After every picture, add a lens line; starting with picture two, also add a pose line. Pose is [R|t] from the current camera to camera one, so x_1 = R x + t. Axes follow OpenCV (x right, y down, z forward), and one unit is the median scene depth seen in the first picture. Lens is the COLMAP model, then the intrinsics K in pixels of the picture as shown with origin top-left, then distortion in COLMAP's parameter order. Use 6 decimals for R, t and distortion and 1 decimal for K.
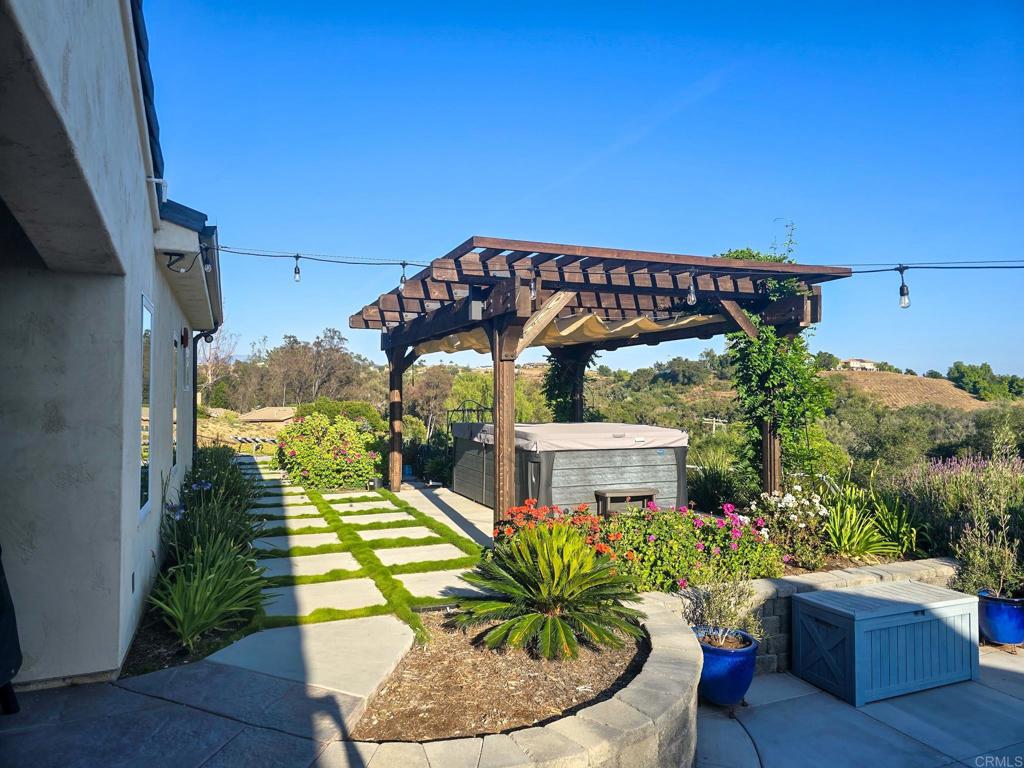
lens RADIAL K [[686.8, 0, 514.6], [0, 686.8, 380.0], [0, 0, 1]] dist [0.028812, -0.021959]
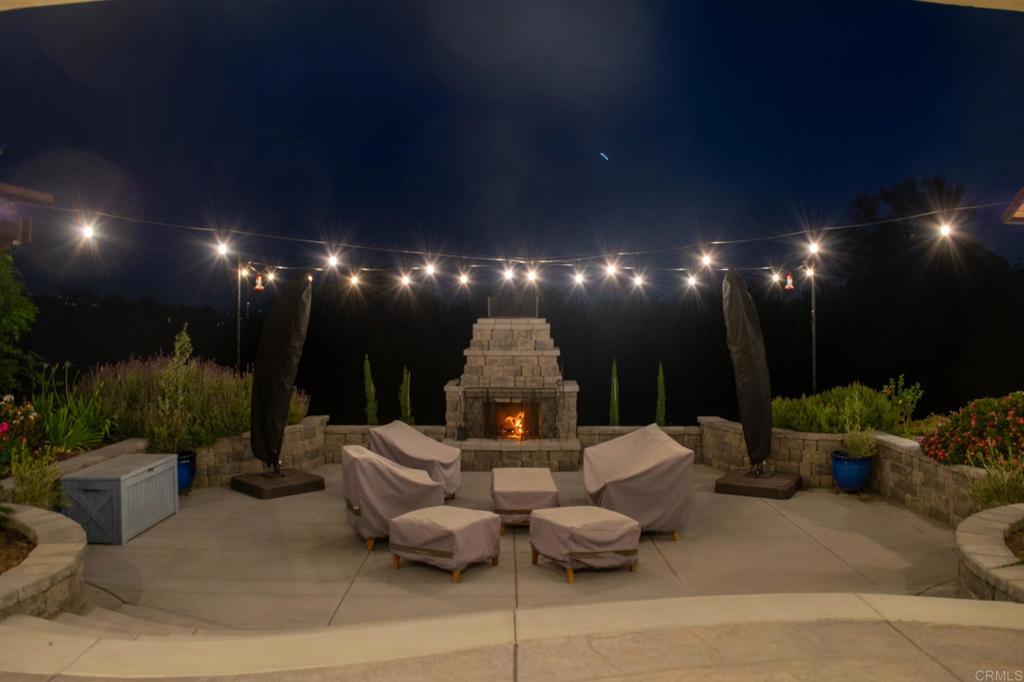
lens RADIAL K [[825.8, 0, 513.8], [0, 825.8, 336.1], [0, 0, 1]] dist [-0.082975, 0.001308]
pose [[0.372039, -0.024655, 0.927889, -0.530822], [-0.021174, 0.999162, 0.035039, 0.004549], [-0.927975, -0.032683, 0.371205, -0.202850]]
